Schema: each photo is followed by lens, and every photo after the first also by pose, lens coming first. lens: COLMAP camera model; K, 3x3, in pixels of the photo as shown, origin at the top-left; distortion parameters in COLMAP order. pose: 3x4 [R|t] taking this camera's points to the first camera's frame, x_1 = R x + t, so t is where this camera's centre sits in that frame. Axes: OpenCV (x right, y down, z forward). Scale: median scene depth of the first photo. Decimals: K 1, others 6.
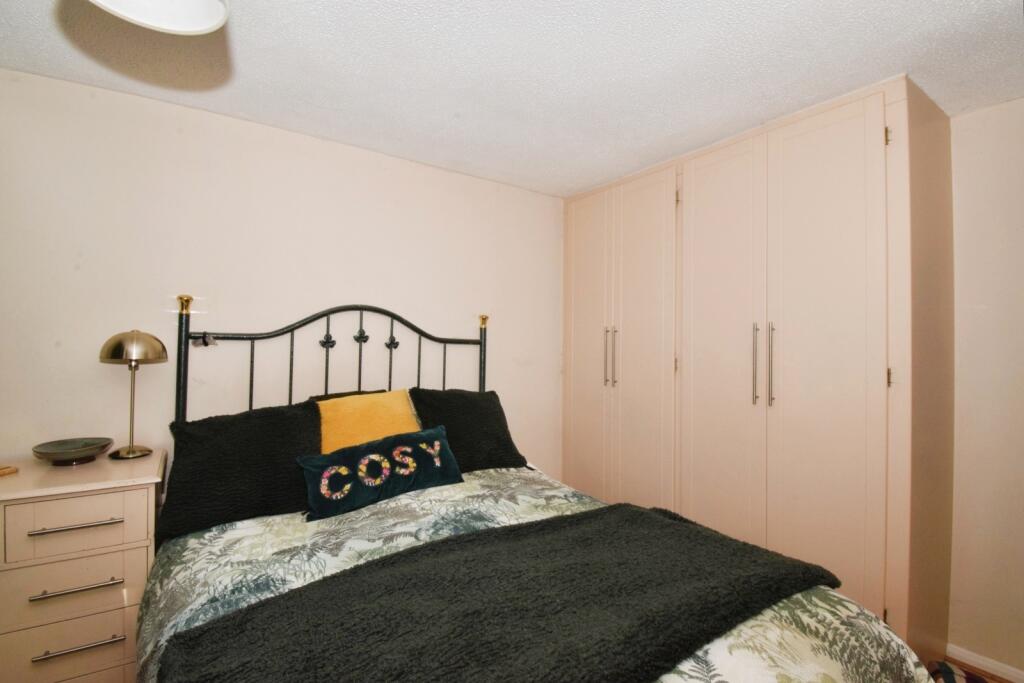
lens RADIAL K [[439.9, 0, 512.0], [0, 439.9, 341.5], [0, 0, 1]] dist [0.025871, -0.021761]
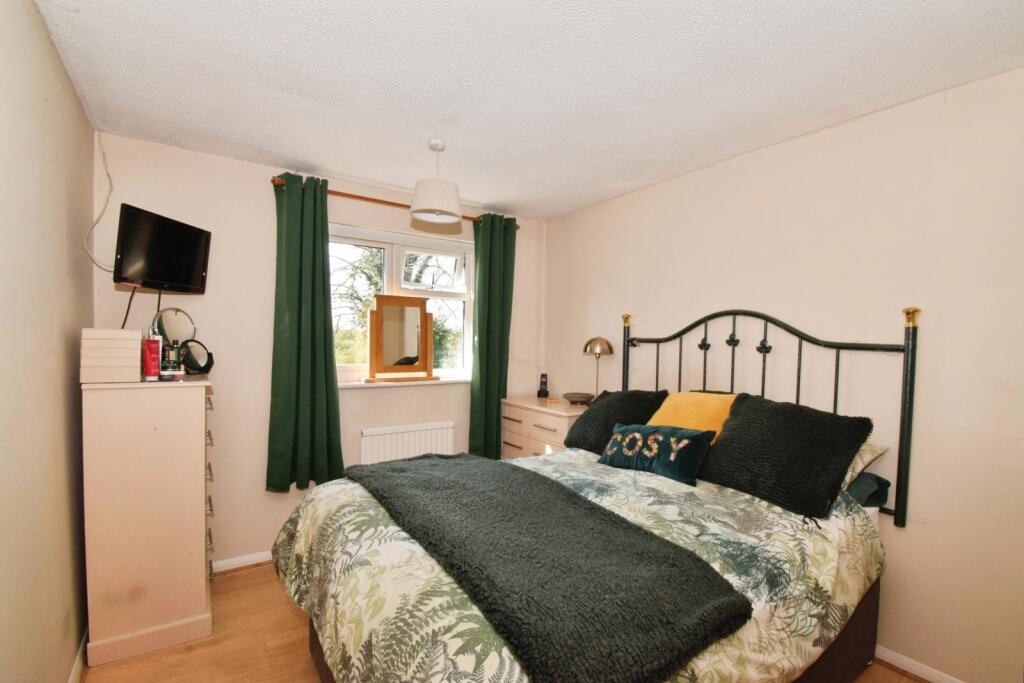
lens RADIAL K [[438.0, 0, 512.0], [0, 438.0, 341.5], [0, 0, 1]] dist [-0.001343, -0.000076]
pose [[0.017433, -0.011088, -0.999787, 0.827842], [-0.026761, 0.999575, -0.011552, 0.020596], [0.999490, 0.026956, 0.017128, 0.561649]]
